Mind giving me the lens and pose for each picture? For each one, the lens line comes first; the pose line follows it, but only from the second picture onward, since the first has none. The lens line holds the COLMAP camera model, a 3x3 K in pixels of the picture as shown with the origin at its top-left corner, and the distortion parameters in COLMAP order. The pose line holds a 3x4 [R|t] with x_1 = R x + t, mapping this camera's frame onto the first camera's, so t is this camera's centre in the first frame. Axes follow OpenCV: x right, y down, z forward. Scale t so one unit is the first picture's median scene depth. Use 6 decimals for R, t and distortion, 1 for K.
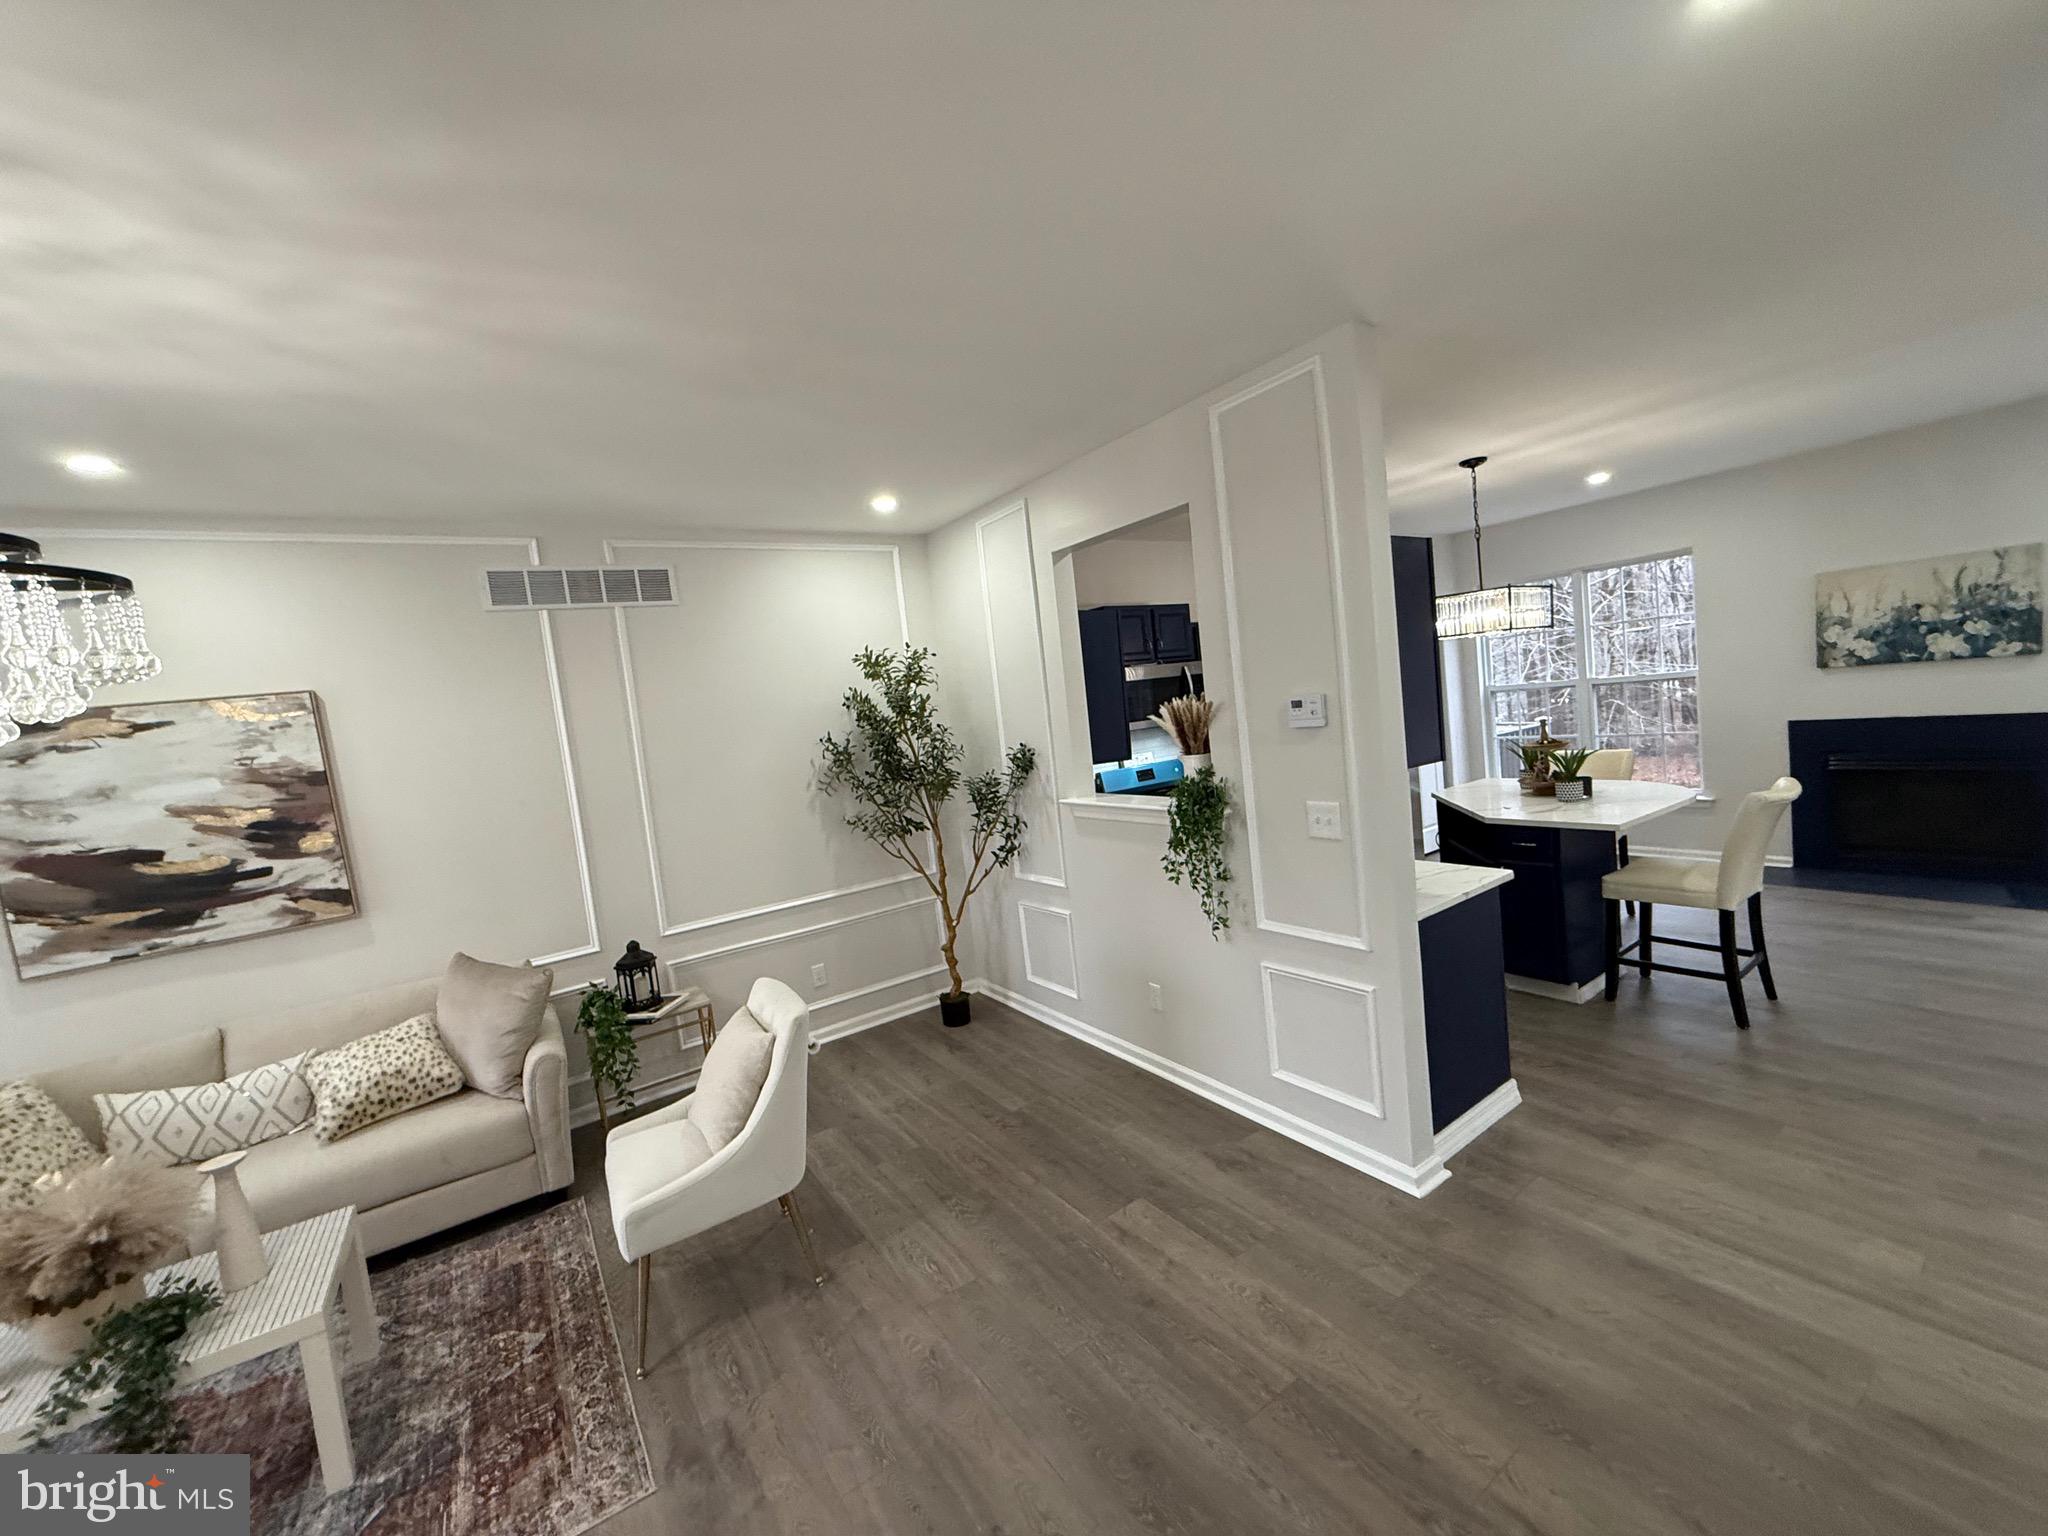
lens RADIAL K [[810.4, 0, 1009.6], [0, 810.4, 767.2], [0, 0, 1]] dist [-0.000167, -0.000308]
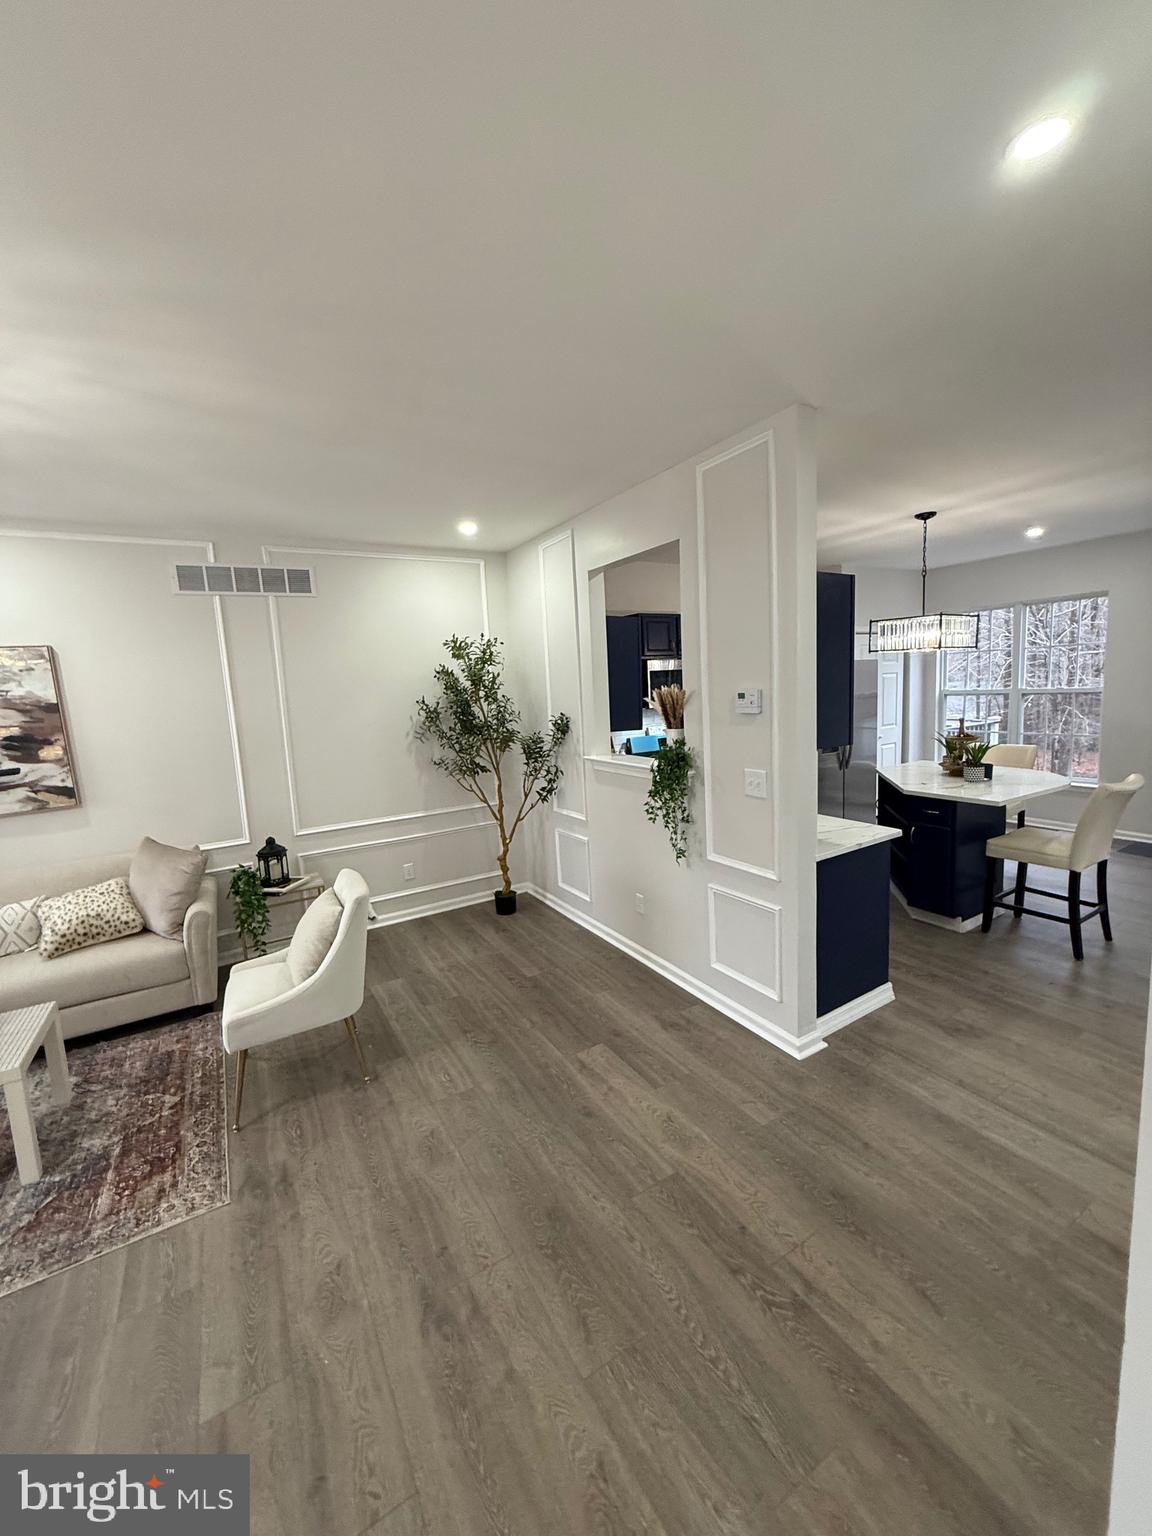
lens RADIAL K [[608.3, 0, 573.5], [0, 608.3, 762.8], [0, 0, 1]] dist [-0.000482, -0.000205]
pose [[0.996871, 0.063305, -0.047343, 0.115064], [-0.060615, 0.996575, 0.056250, -0.006140], [0.050742, -0.053205, 0.997294, -0.020743]]
